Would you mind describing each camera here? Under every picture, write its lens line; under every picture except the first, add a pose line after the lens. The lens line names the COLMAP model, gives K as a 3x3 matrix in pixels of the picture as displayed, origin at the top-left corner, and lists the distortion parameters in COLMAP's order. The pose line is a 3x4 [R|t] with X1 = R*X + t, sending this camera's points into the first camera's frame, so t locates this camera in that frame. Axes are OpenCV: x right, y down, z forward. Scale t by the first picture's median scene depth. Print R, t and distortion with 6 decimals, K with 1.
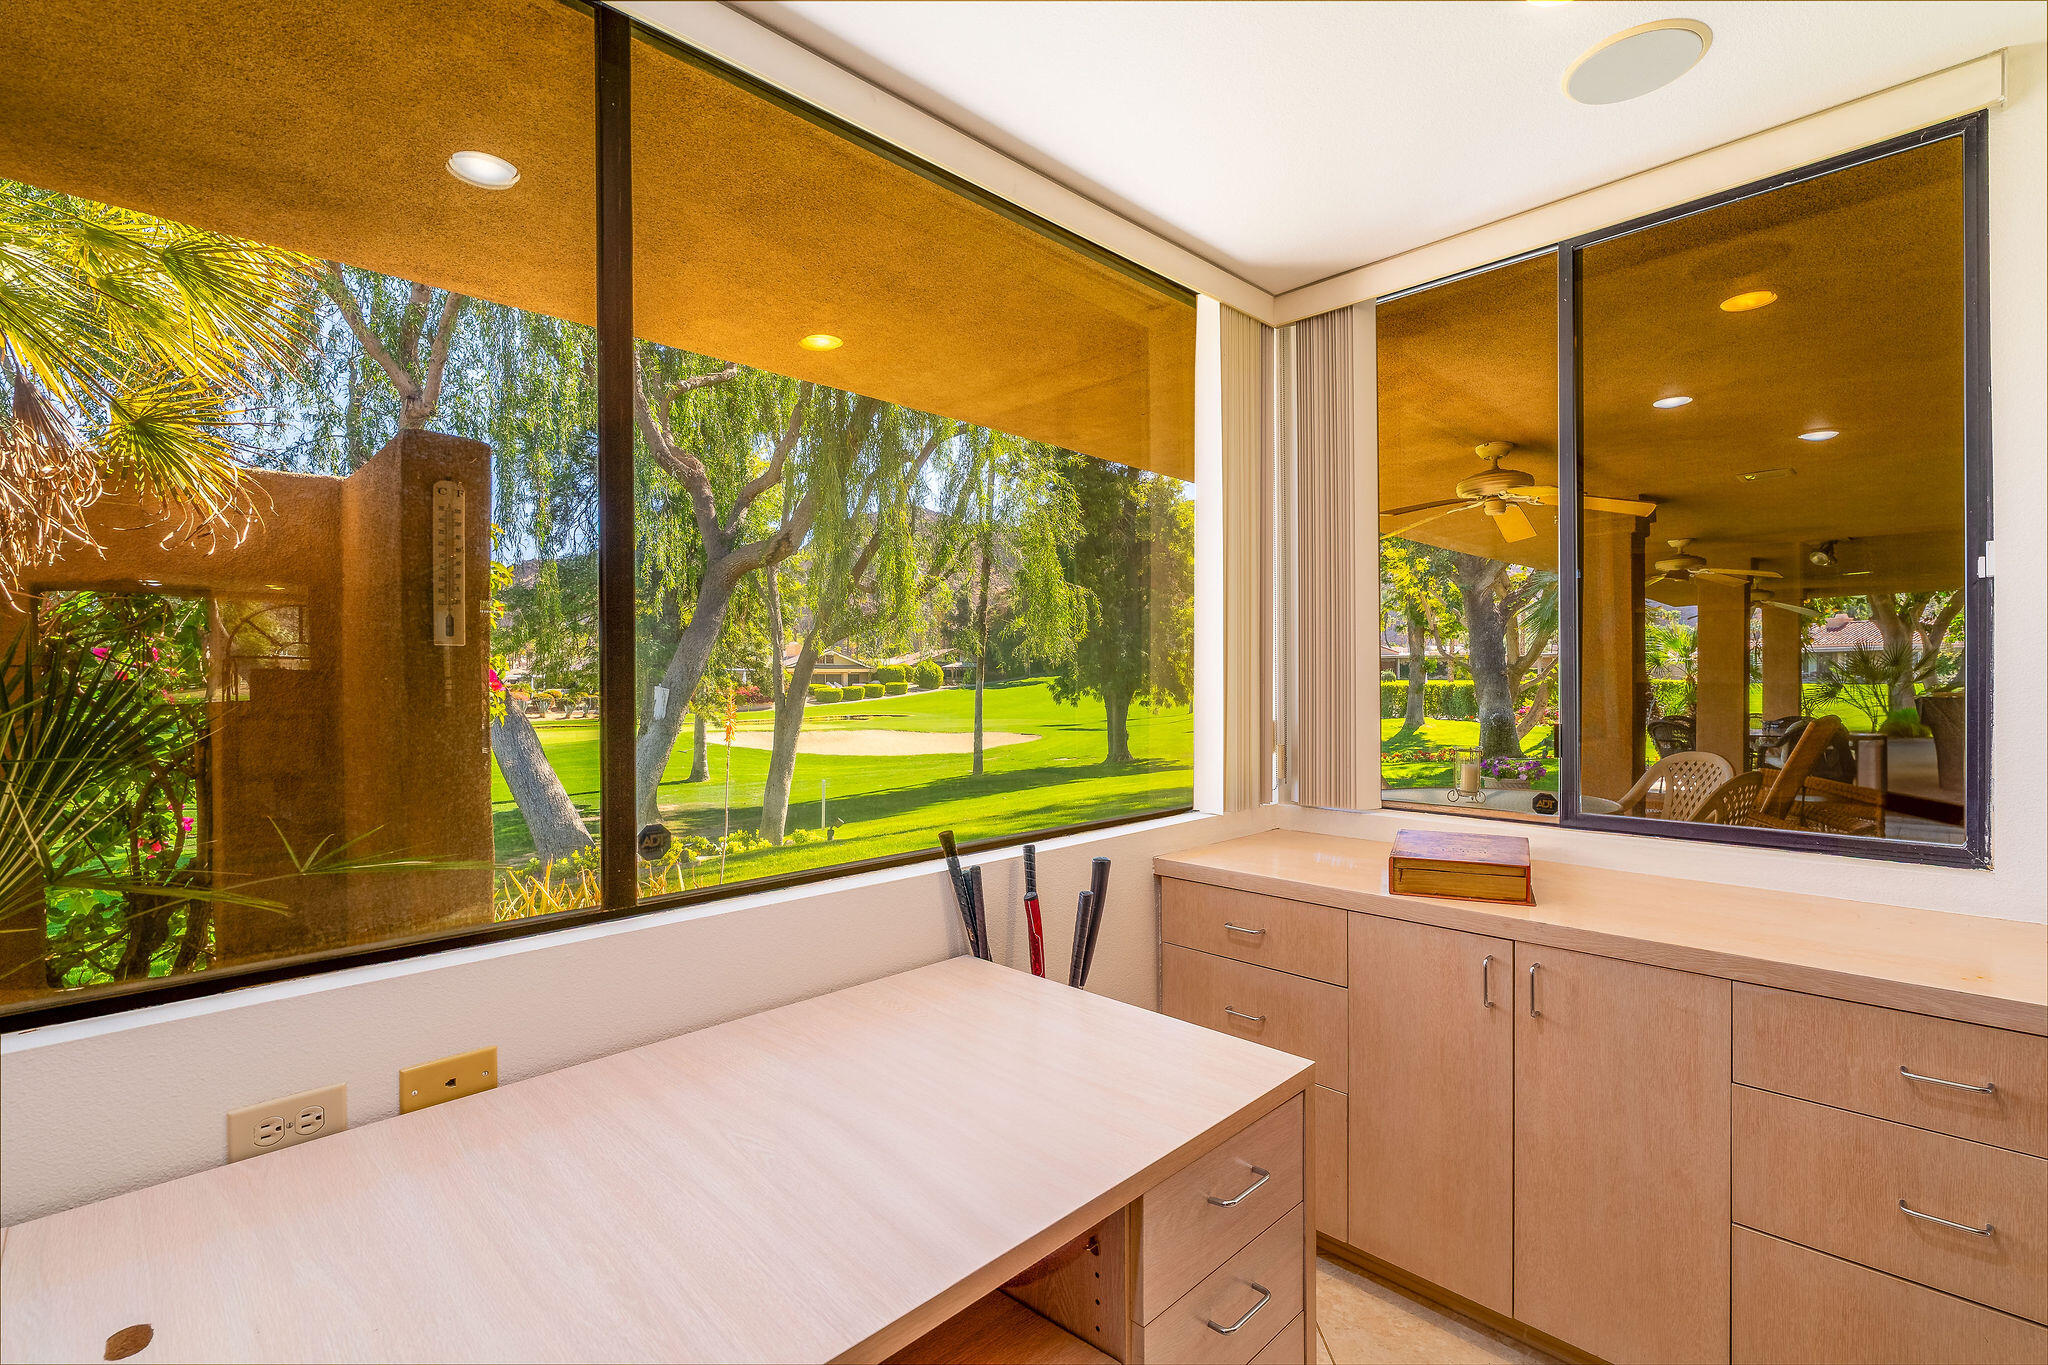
lens RADIAL K [[921.6, 0, 1010.9], [0, 921.6, 681.0], [0, 0, 1]] dist [-0.004997, 0.001185]
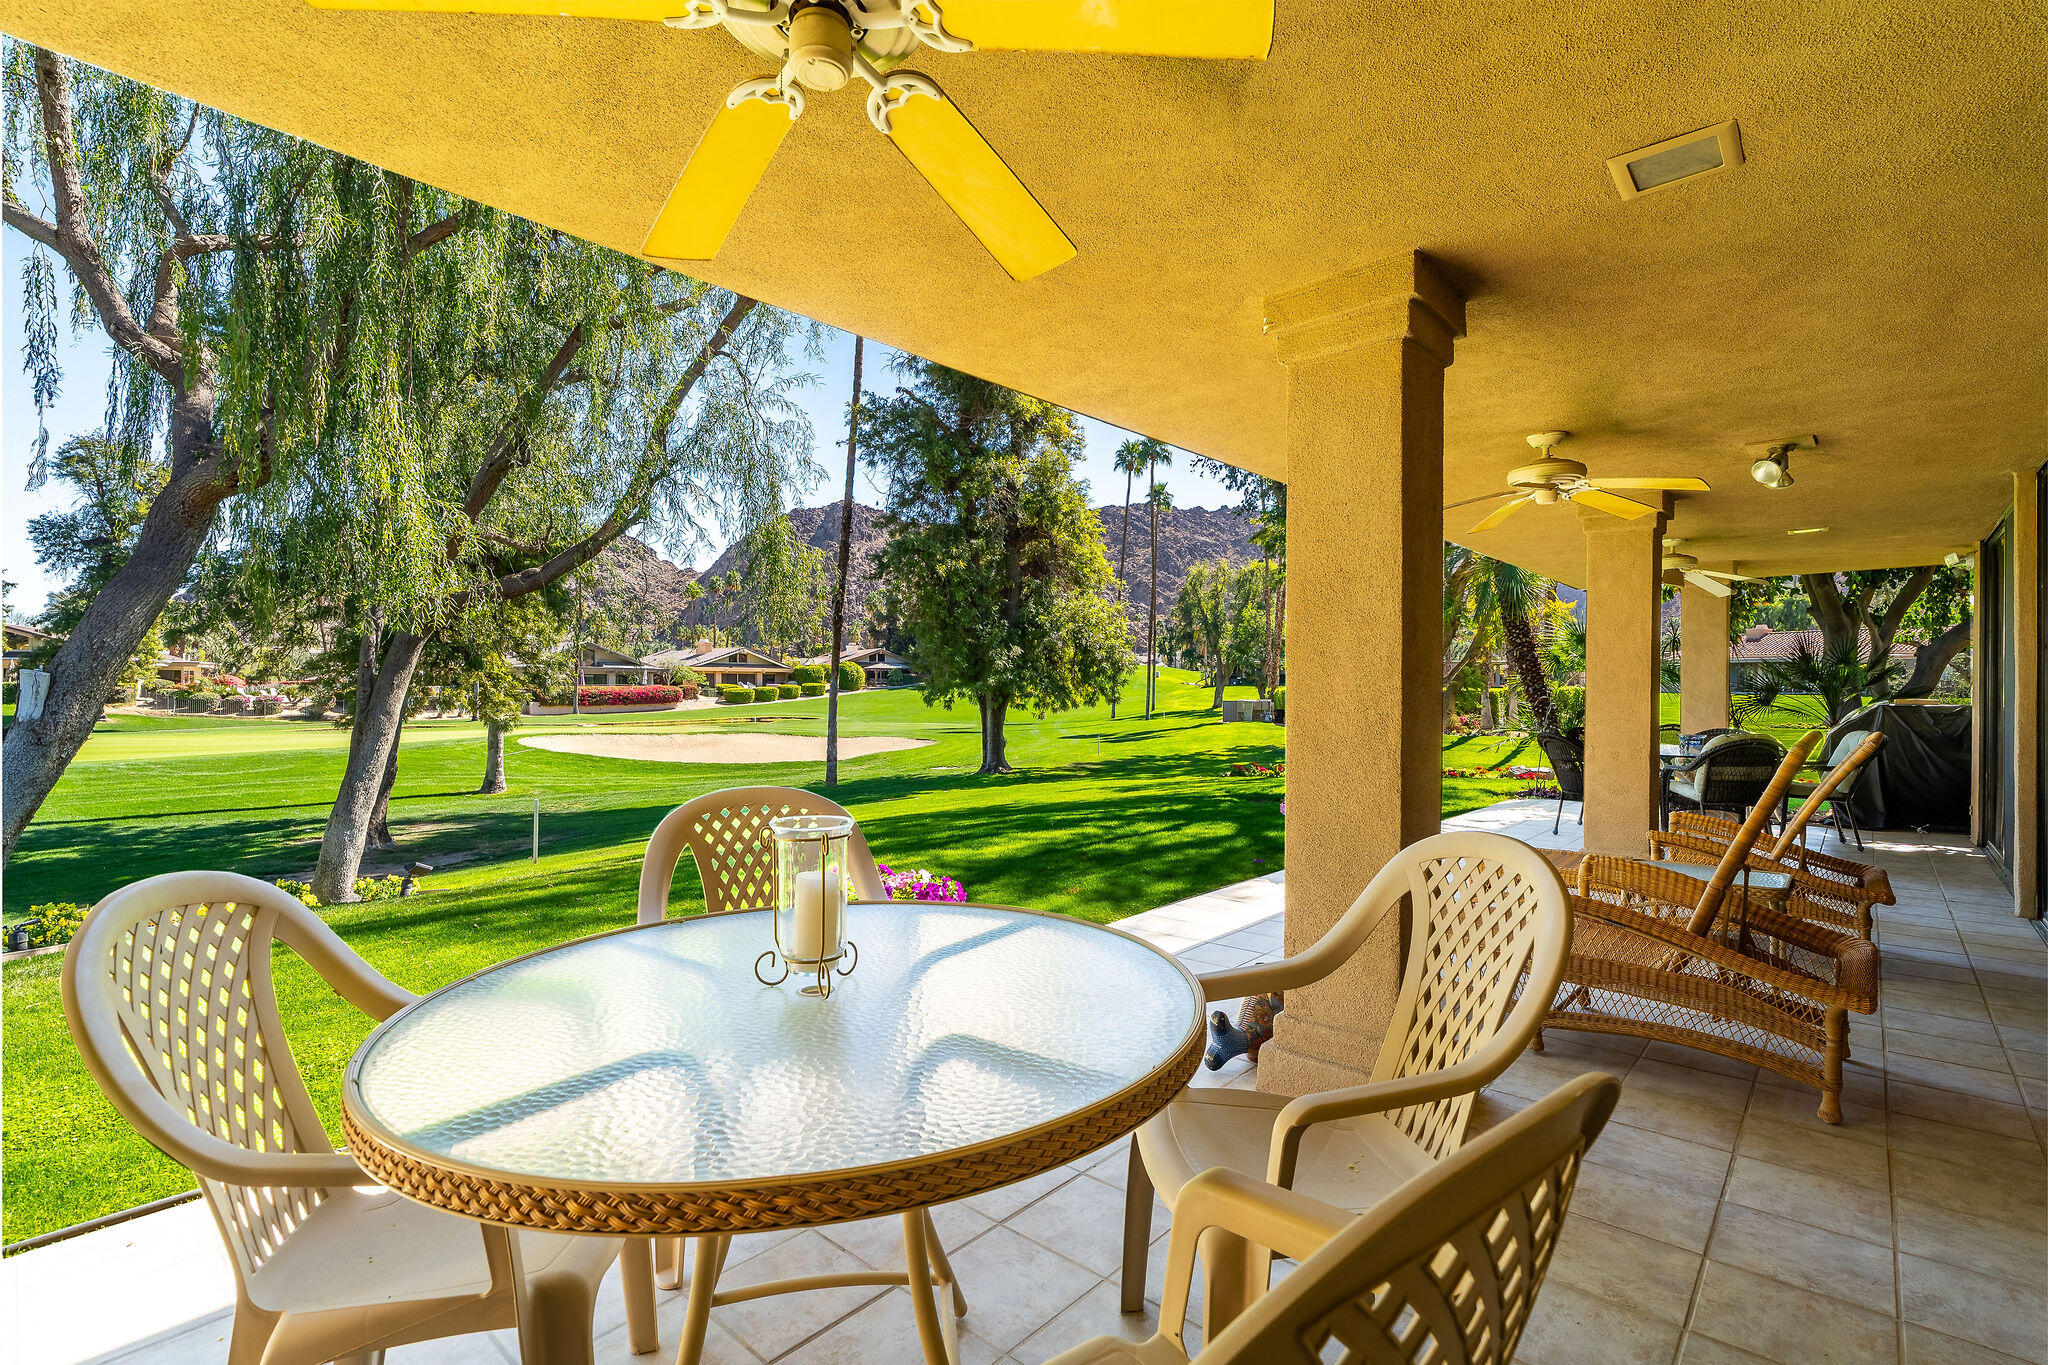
lens RADIAL K [[921.6, 0, 1023.6], [0, 921.6, 691.5], [0, 0, 1]] dist [-0.004997, 0.001185]
pose [[0.998055, 0.011696, 0.061240, 0.088562], [-0.012116, 0.999905, 0.006497, 0.003490], [-0.061158, -0.007226, 0.998102, 0.105547]]
